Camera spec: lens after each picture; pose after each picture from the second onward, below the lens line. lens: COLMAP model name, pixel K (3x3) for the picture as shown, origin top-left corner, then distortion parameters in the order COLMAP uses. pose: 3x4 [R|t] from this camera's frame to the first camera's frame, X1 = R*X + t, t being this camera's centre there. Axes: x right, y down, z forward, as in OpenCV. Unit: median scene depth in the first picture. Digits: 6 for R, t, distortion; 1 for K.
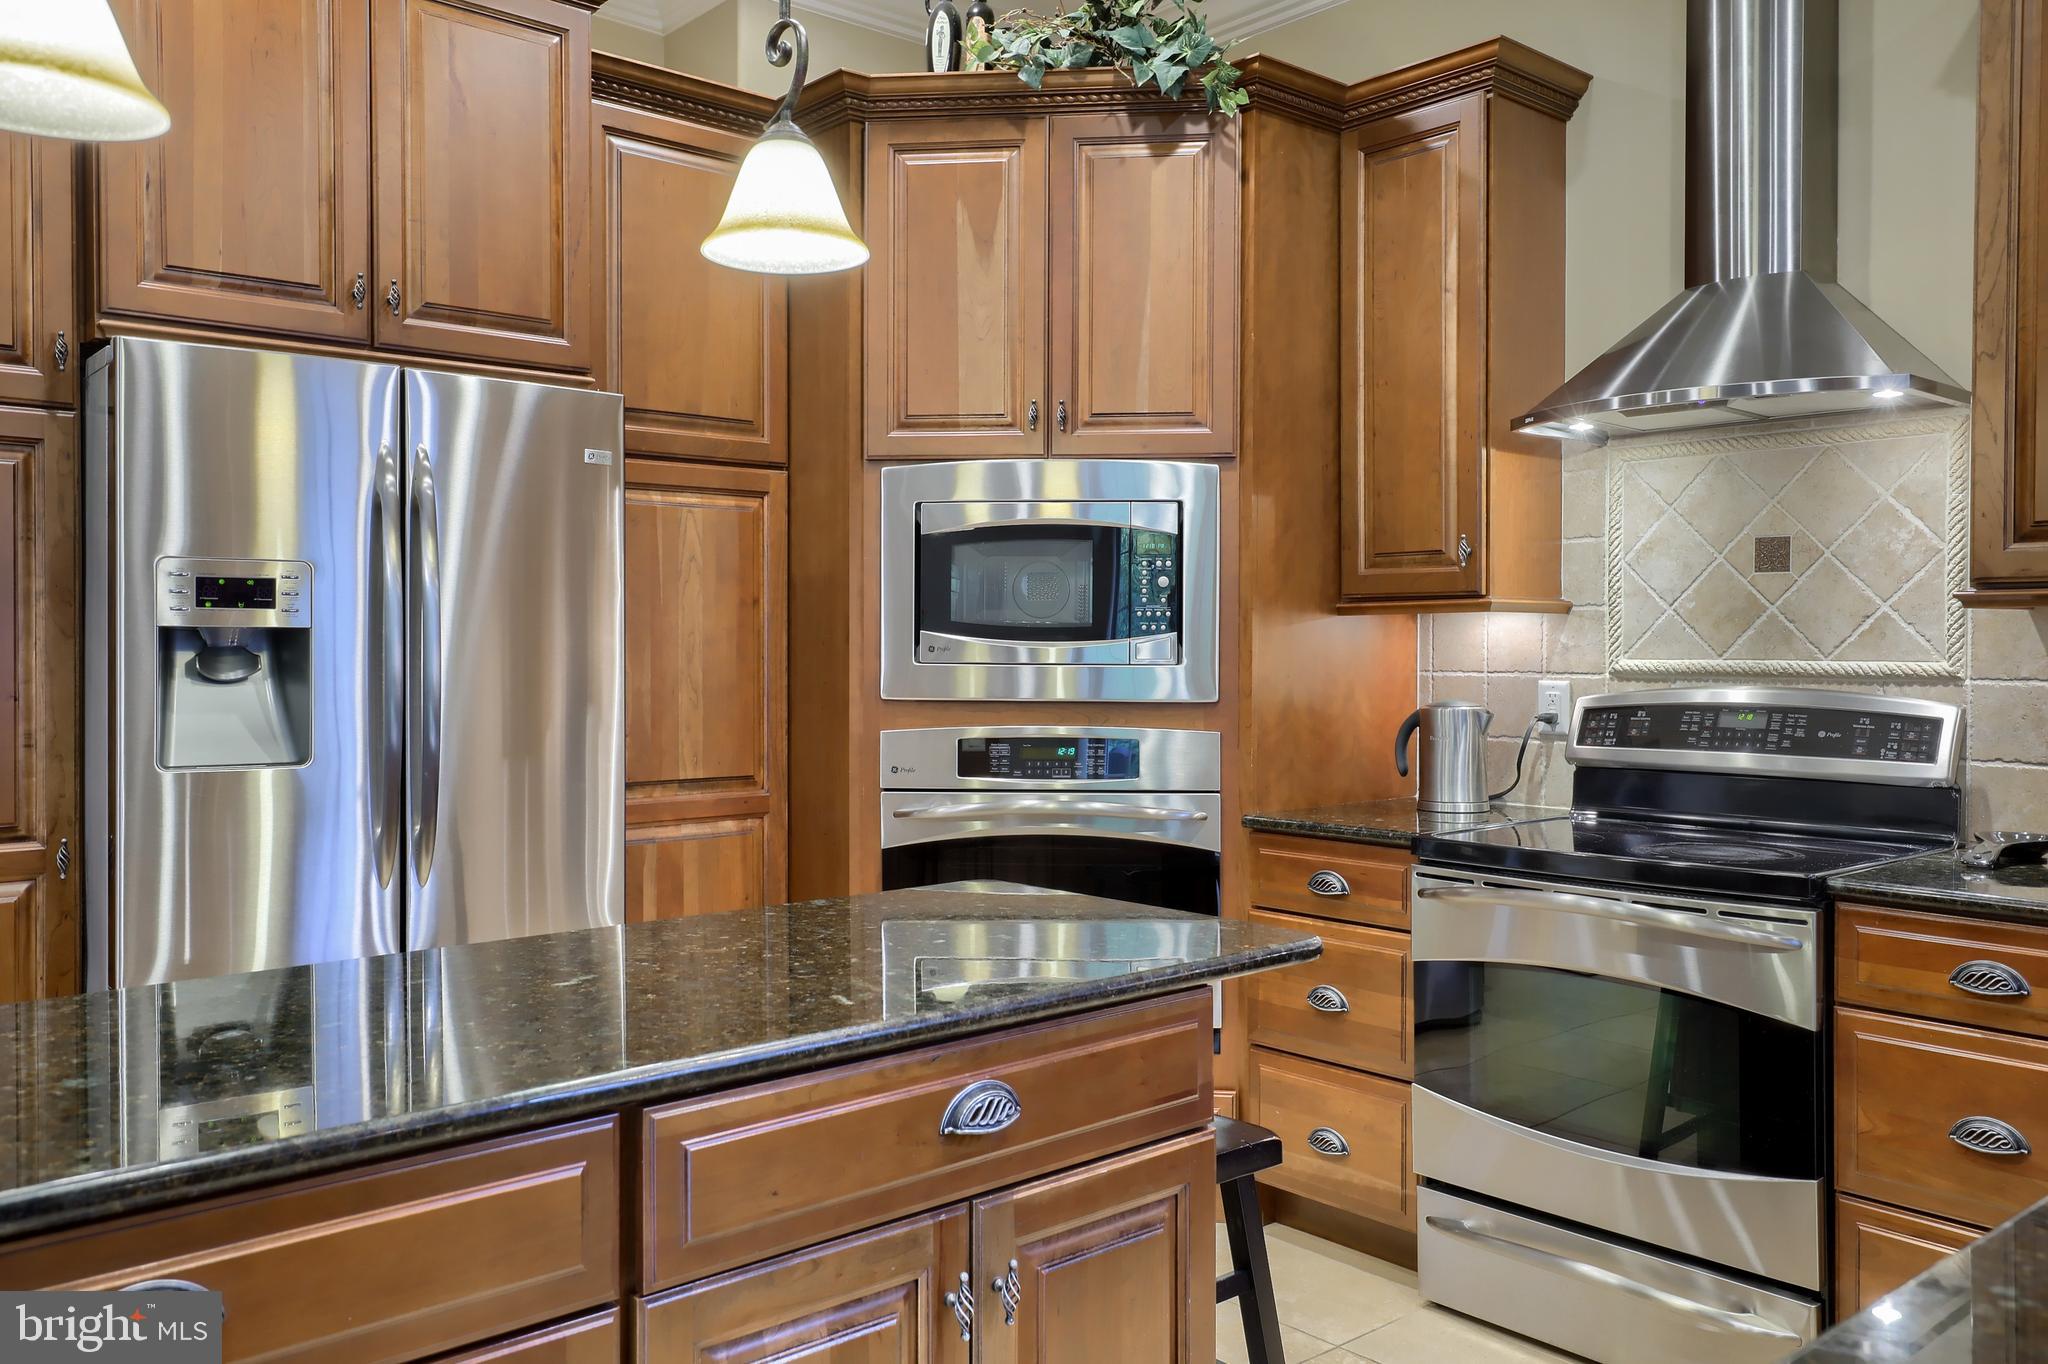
lens RADIAL K [[1603.6, 0, 1033.8], [0, 1603.6, 652.8], [0, 0, 1]] dist [0.031444, 0.002513]
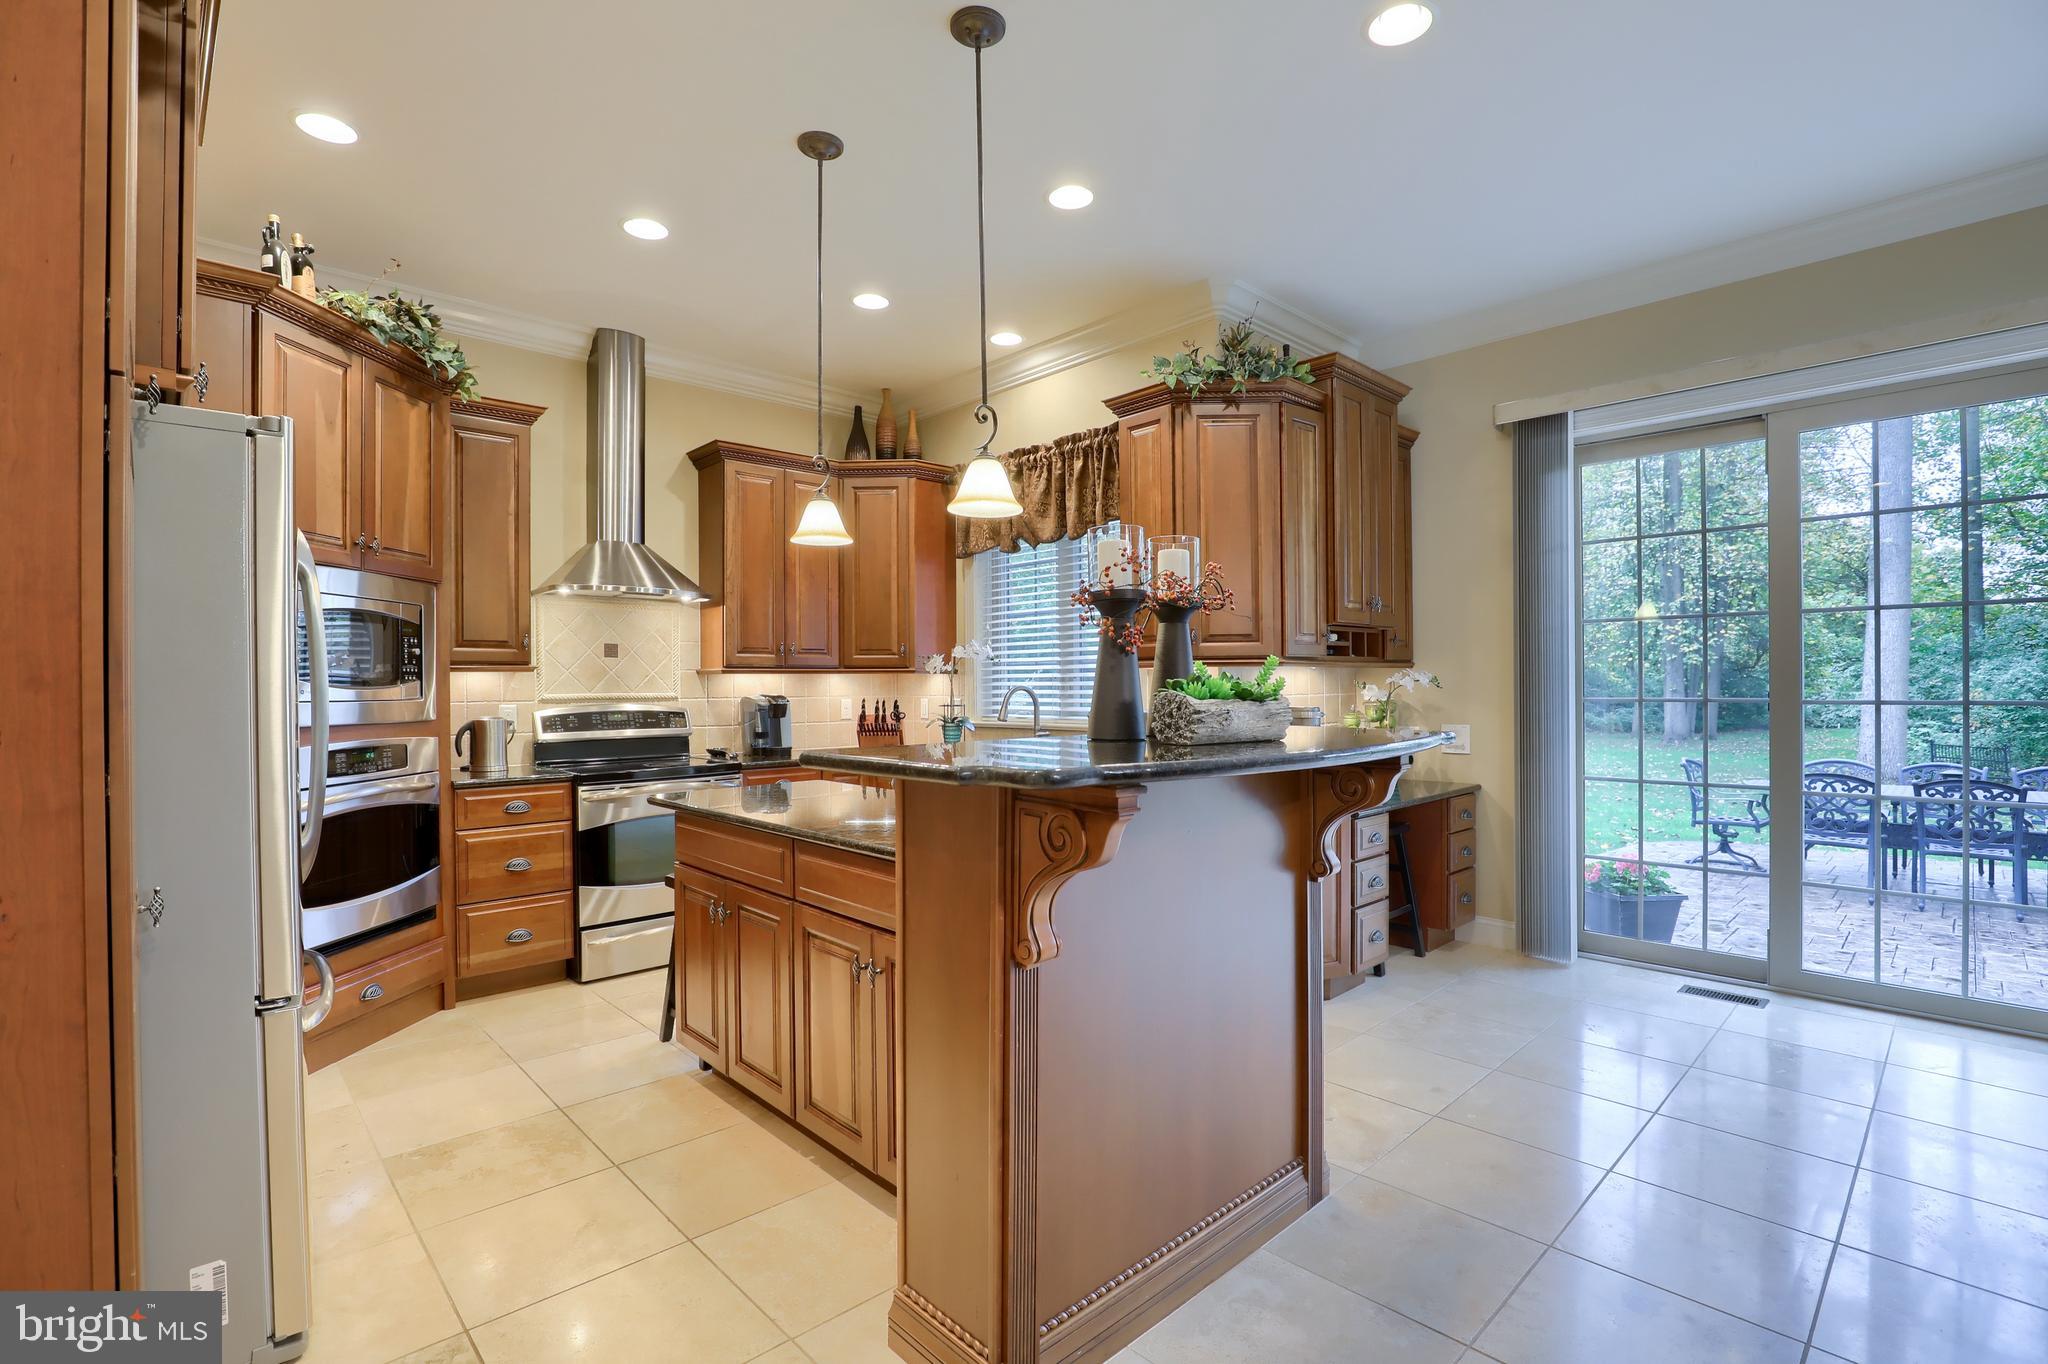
lens RADIAL K [[943.3, 0, 1029.4], [0, 943.3, 693.8], [0, 0, 1]] dist [-0.031117, 0.007675]
pose [[-0.047471, -0.008780, 0.998834, -0.986580], [0.012363, 0.999880, 0.009377, -0.000046], [-0.998796, 0.012794, -0.047357, 0.405563]]
